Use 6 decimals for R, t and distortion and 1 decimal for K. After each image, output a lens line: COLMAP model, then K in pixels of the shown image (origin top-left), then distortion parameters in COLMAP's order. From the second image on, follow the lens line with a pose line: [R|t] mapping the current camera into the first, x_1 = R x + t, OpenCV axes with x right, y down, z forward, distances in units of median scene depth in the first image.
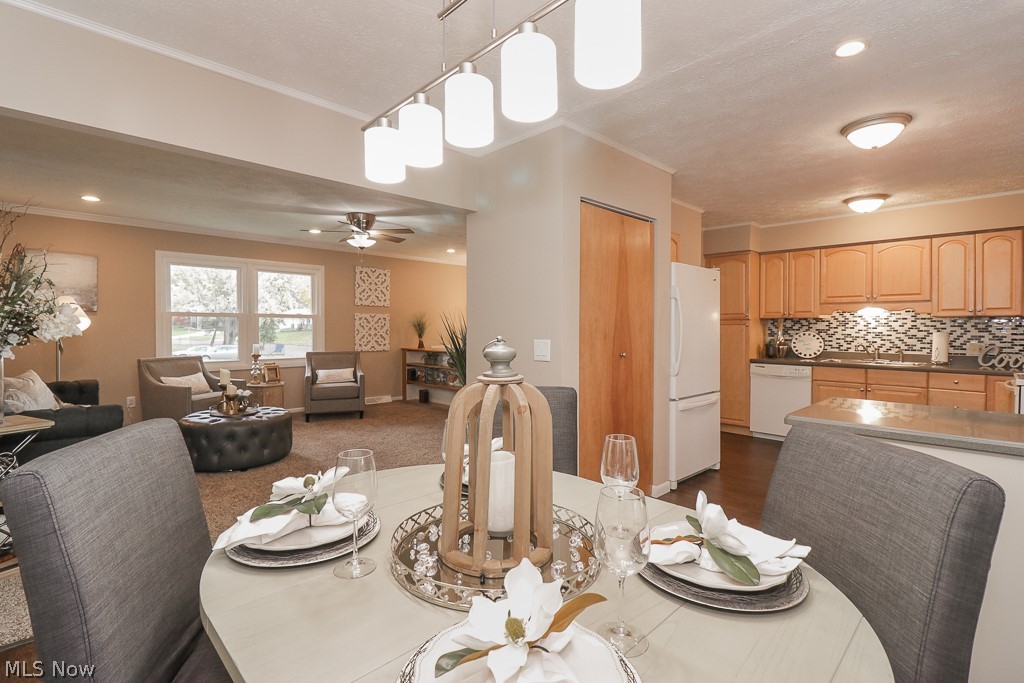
lens RADIAL K [[476.7, 0, 505.3], [0, 476.7, 335.4], [0, 0, 1]] dist [0.017157, -0.012787]
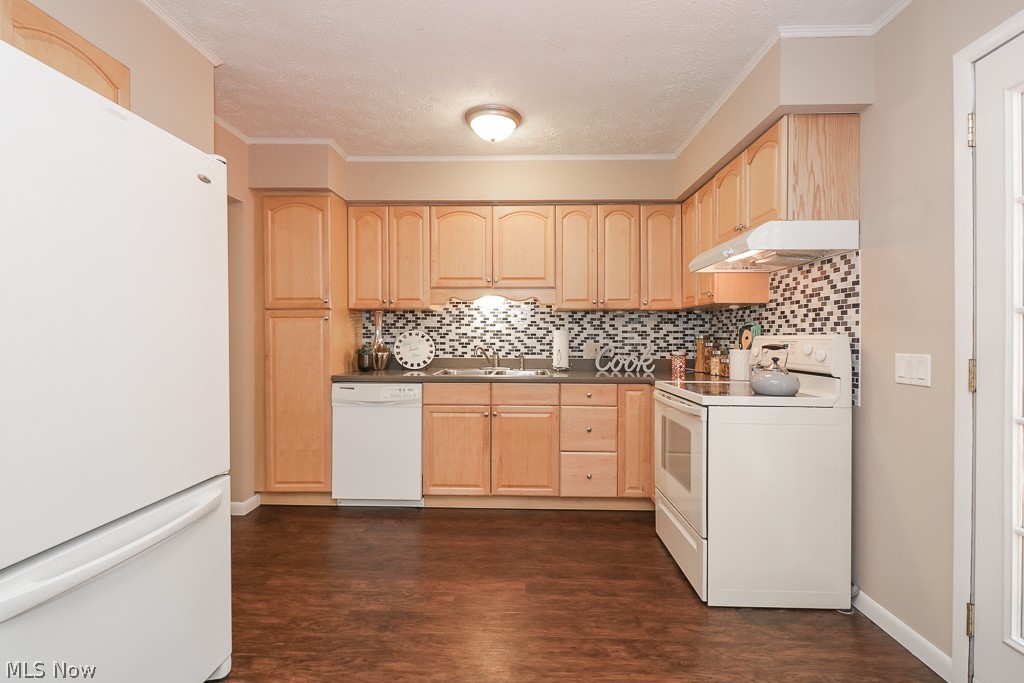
lens RADIAL K [[476.7, 0, 511.6], [0, 476.7, 337.6], [0, 0, 1]] dist [0.017157, -0.012787]
pose [[0.714691, -0.003729, 0.699430, 0.267313], [0.011599, 0.999911, -0.006521, 0.008953], [-0.699344, 0.012774, 0.714671, 0.438765]]
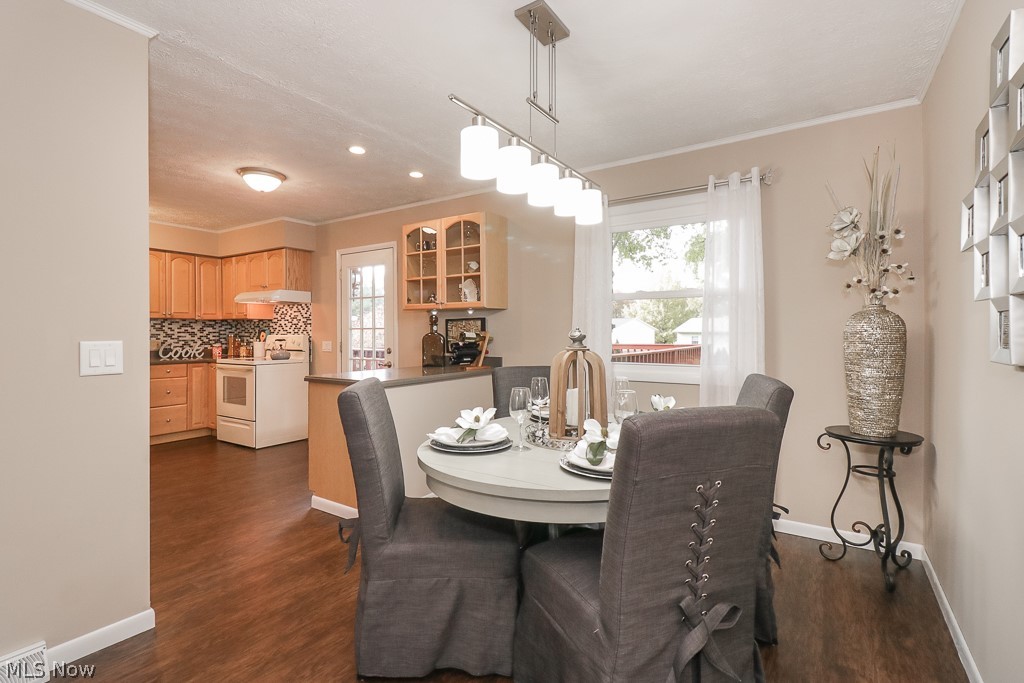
lens RADIAL K [[476.7, 0, 510.2], [0, 476.7, 332.4], [0, 0, 1]] dist [0.017157, -0.012787]
pose [[-0.222703, -0.004354, 0.974877, -0.357423], [0.014863, 0.999859, 0.007861, 0.000429], [-0.974773, 0.016240, -0.222607, 0.331252]]
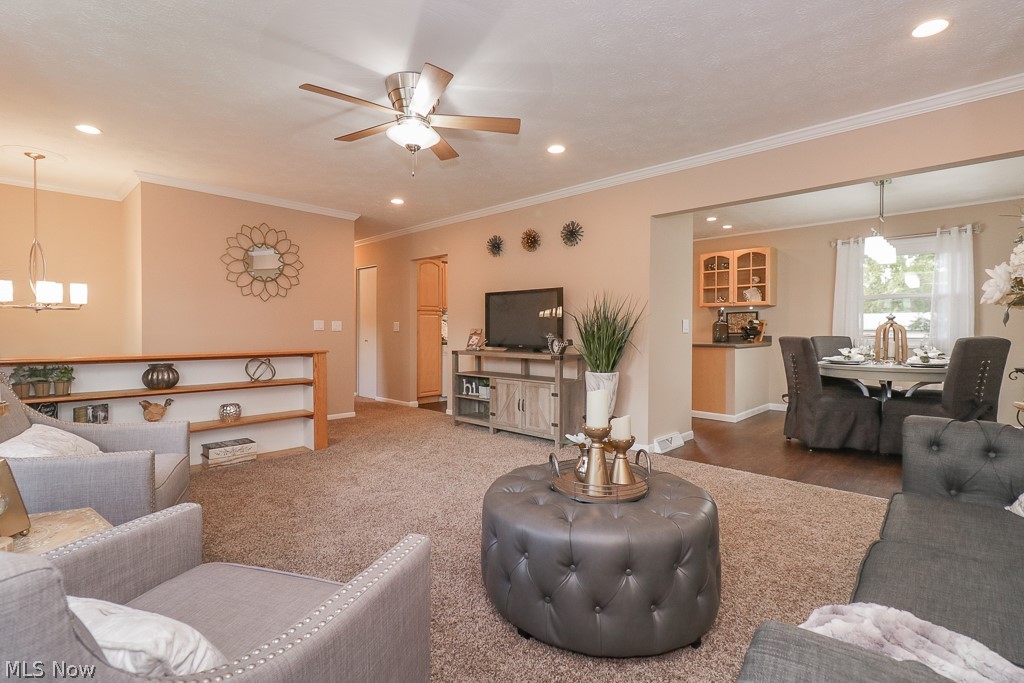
lens RADIAL K [[476.7, 0, 517.5], [0, 476.7, 339.0], [0, 0, 1]] dist [0.017157, -0.012787]
pose [[-0.046864, -0.024039, 0.998612, -0.801010], [0.014107, 0.999595, 0.024725, 0.014040], [-0.998802, 0.015246, -0.046506, 0.877283]]
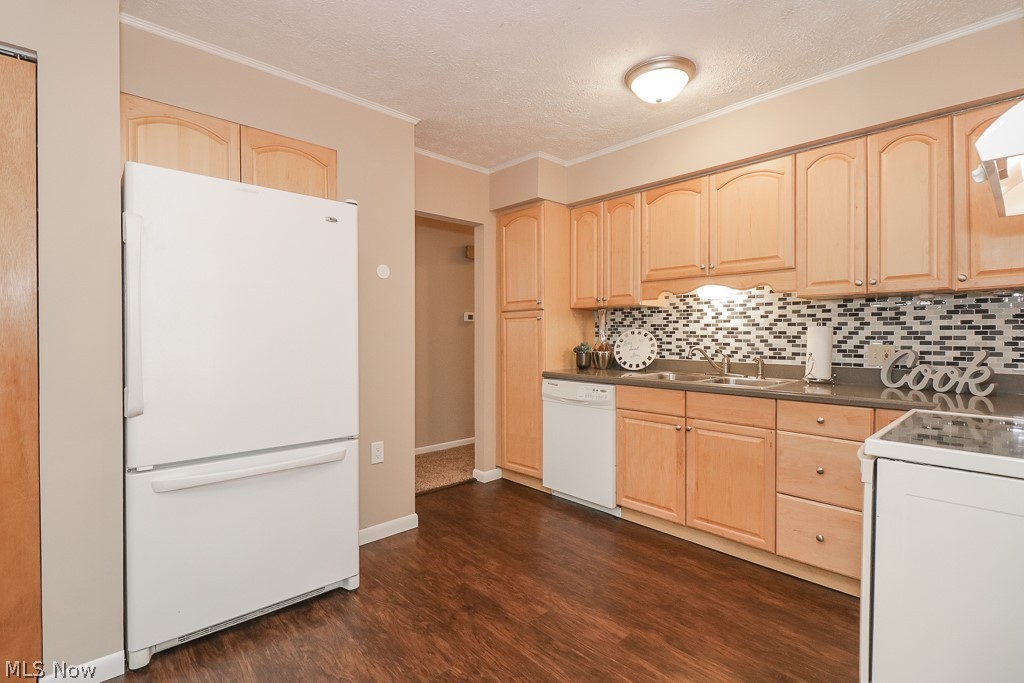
lens RADIAL K [[476.7, 0, 506.4], [0, 476.7, 339.2], [0, 0, 1]] dist [0.017157, -0.012787]
pose [[0.999825, -0.001084, -0.018654, 0.487382], [0.000948, 0.999973, -0.007303, 0.011255], [0.018661, 0.007284, 0.999799, 0.382161]]
